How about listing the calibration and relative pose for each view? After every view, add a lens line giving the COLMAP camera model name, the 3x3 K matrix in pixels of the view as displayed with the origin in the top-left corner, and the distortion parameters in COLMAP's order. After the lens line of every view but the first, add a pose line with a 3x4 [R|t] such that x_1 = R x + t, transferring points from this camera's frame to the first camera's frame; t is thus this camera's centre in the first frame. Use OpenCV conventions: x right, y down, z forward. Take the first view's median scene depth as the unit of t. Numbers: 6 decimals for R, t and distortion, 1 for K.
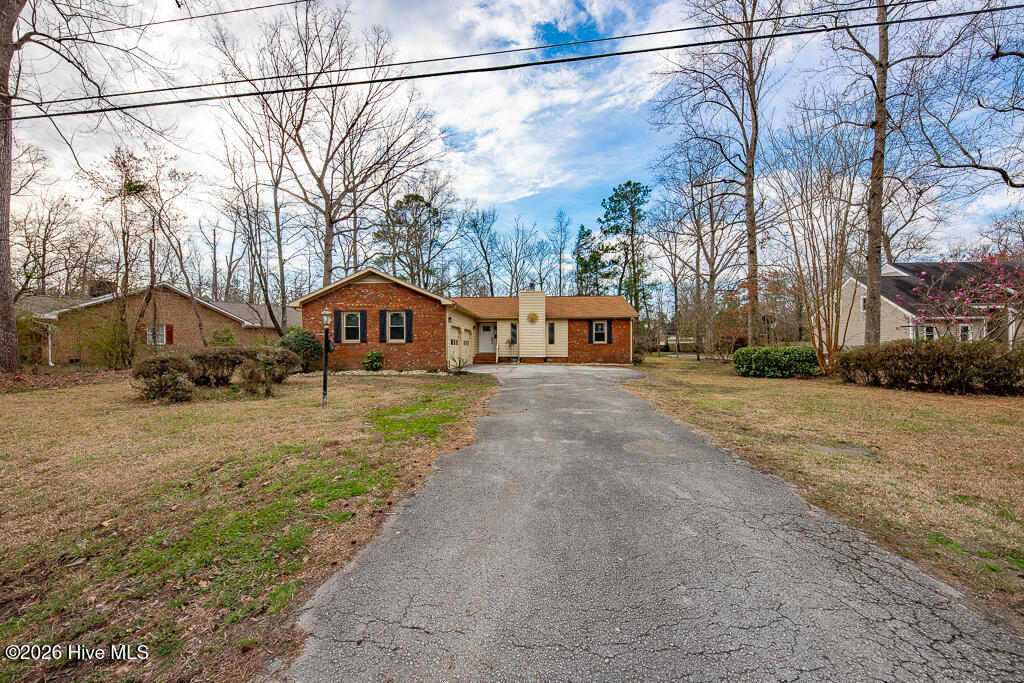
lens RADIAL K [[357.0, 0, 512.0], [0, 357.0, 341.5], [0, 0, 1]] dist [-0.000439, -0.000058]
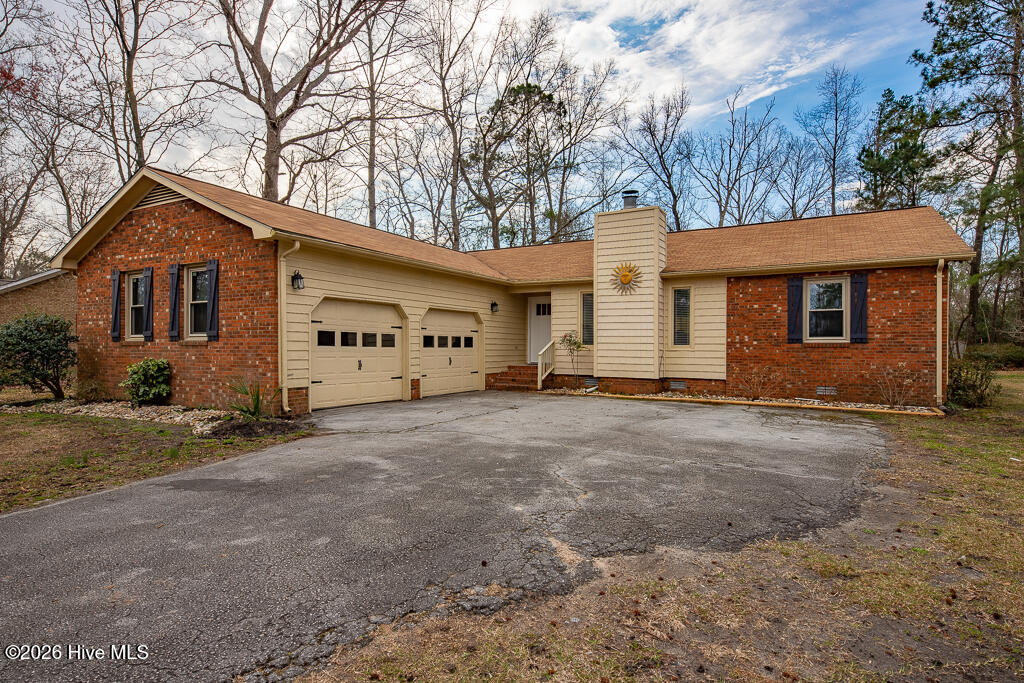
lens RADIAL K [[555.8, 0, 512.0], [0, 555.8, 341.5], [0, 0, 1]] dist [0.017523, 0.000093]
pose [[0.904863, -0.000247, -0.425703, 0.201290], [0.002125, 0.999990, 0.003939, 0.001526], [0.425698, -0.004469, 0.904854, 0.383921]]
